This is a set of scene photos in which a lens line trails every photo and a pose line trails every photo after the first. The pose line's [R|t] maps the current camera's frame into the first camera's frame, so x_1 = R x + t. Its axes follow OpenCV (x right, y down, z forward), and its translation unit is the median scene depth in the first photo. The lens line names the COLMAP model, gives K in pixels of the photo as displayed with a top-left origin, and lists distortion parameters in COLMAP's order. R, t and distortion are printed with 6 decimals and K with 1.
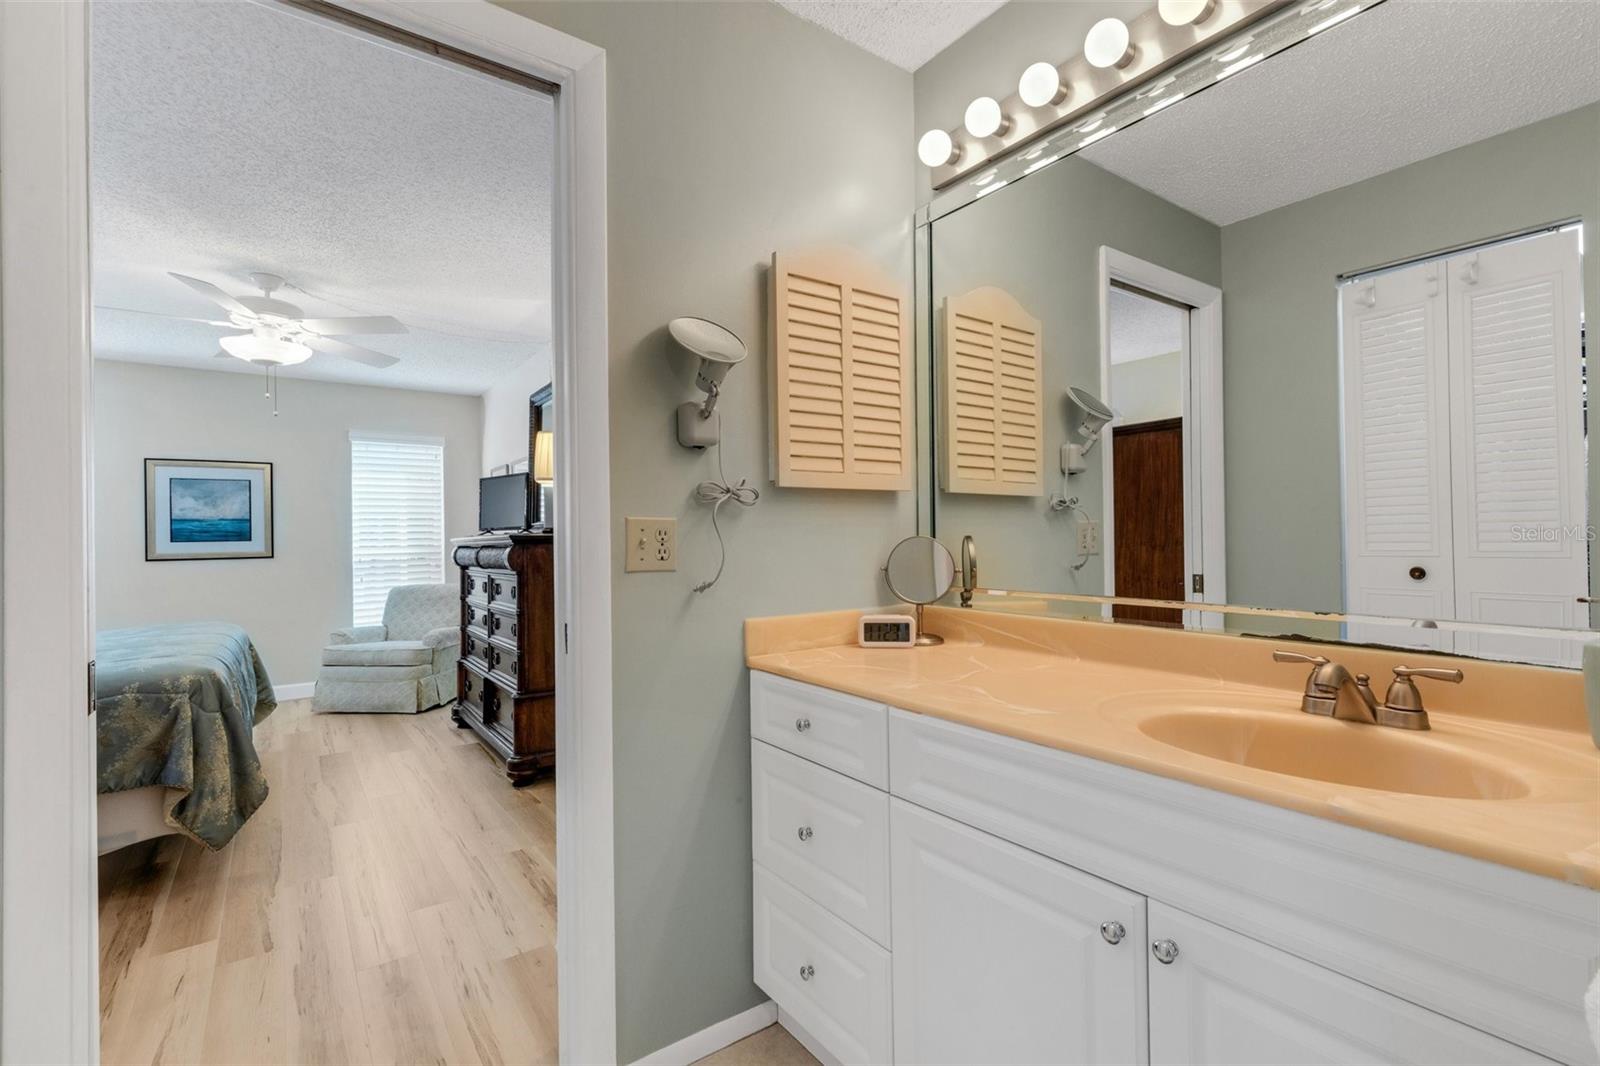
lens RADIAL K [[726.6, 0, 799.9], [0, 726.6, 531.1], [0, 0, 1]] dist [0.002337, -0.000623]
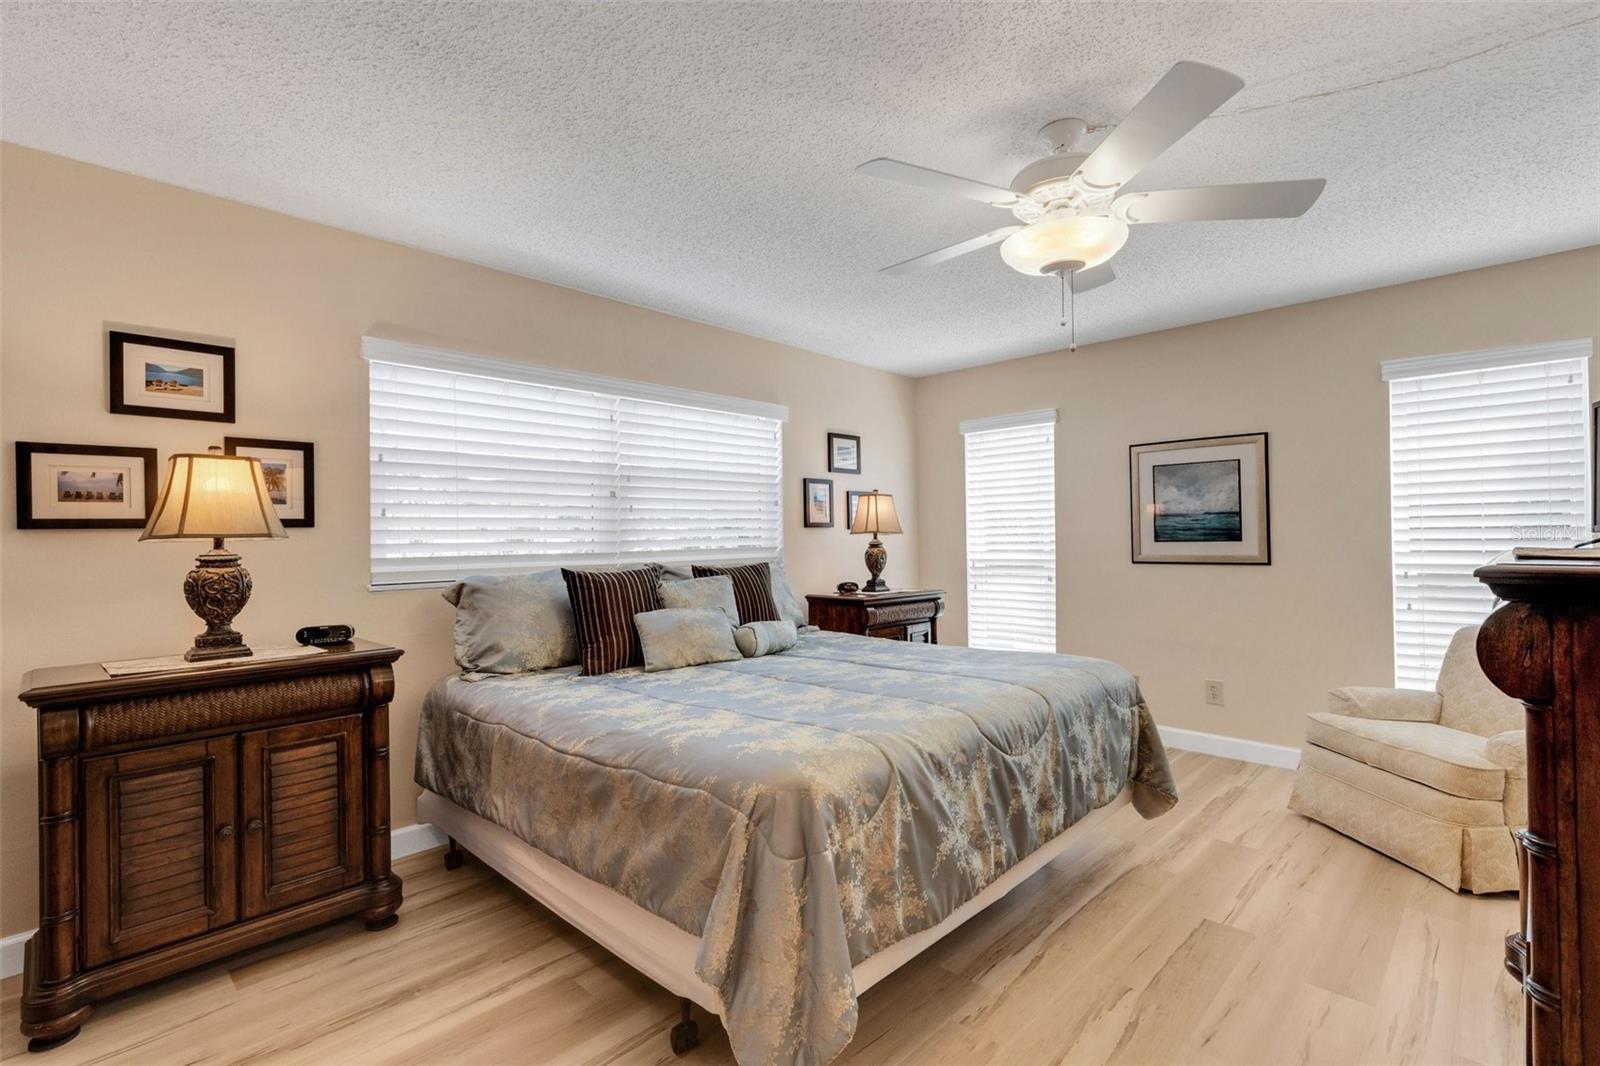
lens RADIAL K [[726.6, 0, 799.9], [0, 726.6, 531.1], [0, 0, 1]] dist [0.002337, -0.000623]
pose [[0.174971, 0.002230, -0.984571, -0.105599], [0.019261, 0.999798, 0.005687, -0.009744], [0.984385, -0.019959, 0.174892, 0.437181]]
